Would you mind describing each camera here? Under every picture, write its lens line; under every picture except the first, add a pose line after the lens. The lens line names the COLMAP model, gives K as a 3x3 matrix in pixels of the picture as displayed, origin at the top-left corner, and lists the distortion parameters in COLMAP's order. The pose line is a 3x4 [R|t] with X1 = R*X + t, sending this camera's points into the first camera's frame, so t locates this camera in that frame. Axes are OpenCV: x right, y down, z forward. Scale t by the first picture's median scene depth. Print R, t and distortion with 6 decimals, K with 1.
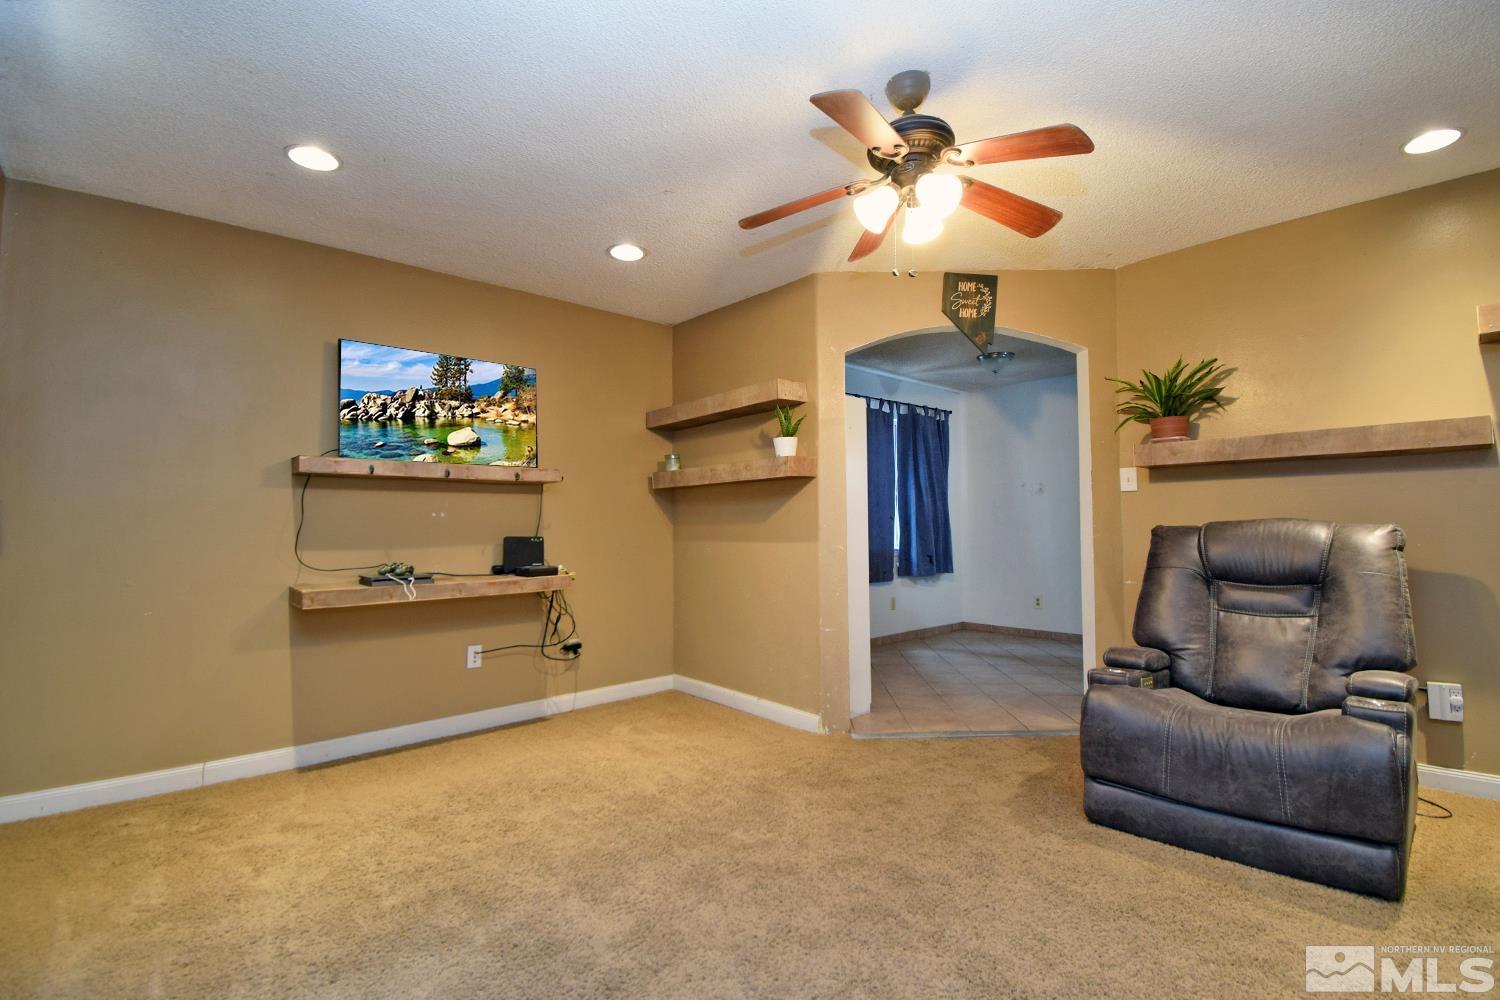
lens RADIAL K [[661.0, 0, 750.0], [0, 661.0, 500.0], [0, 0, 1]] dist [0.014054, -0.022207]
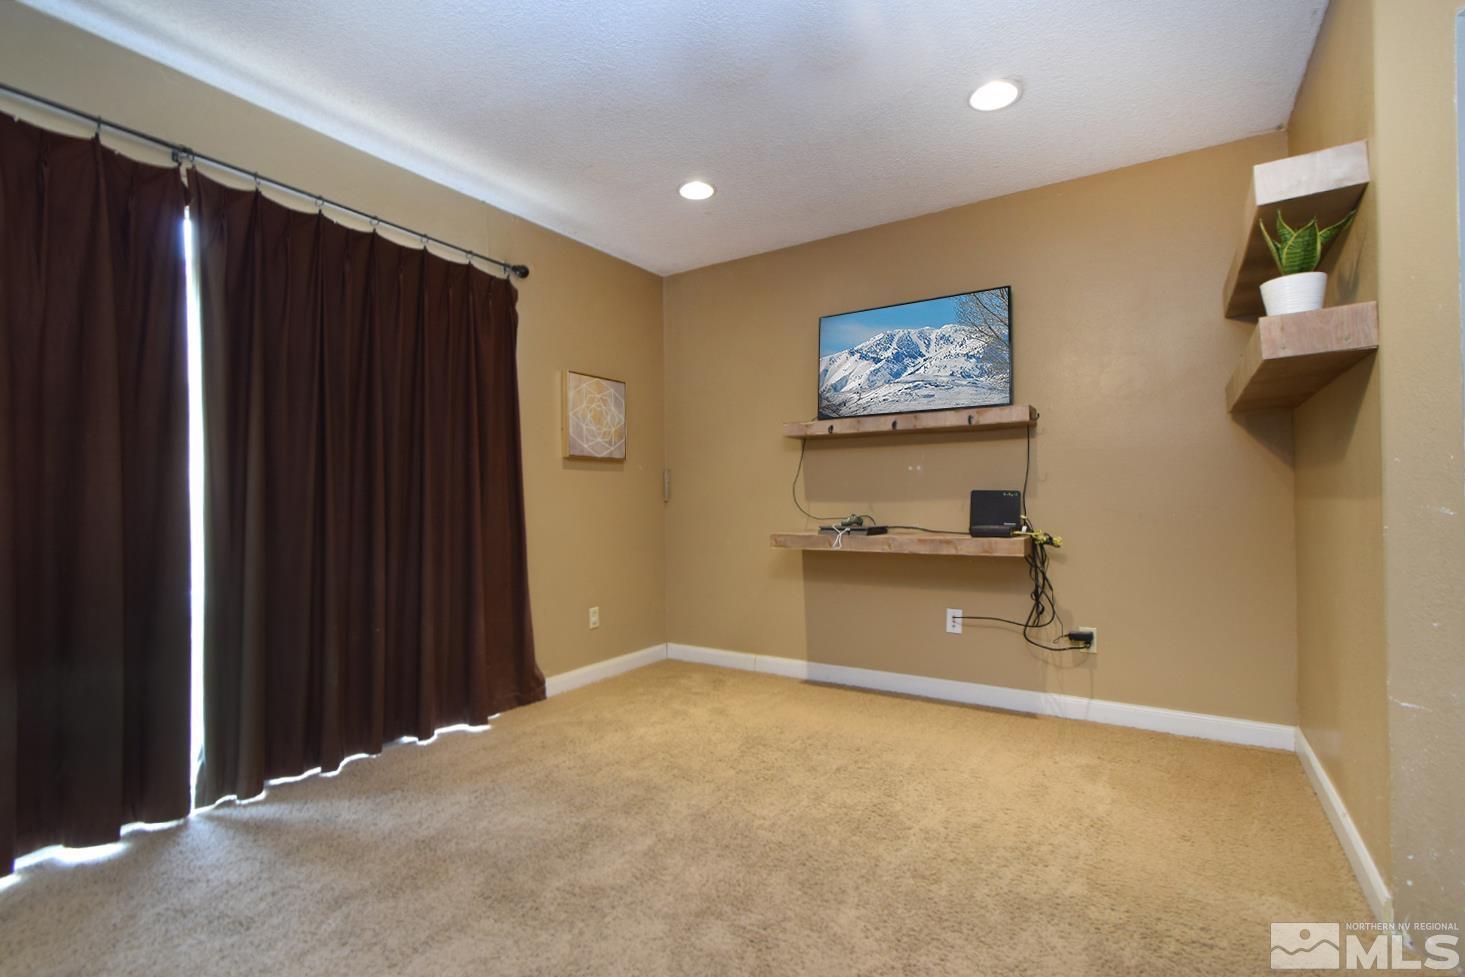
lens RADIAL K [[682.3, 0, 732.2], [0, 682.3, 494.0], [0, 0, 1]] dist [0.029796, -0.027220]
pose [[0.263549, -0.000150, -0.964646, 0.481414], [0.049740, 0.998672, 0.013434, 0.038047], [0.963363, -0.051522, 0.263206, 0.532728]]
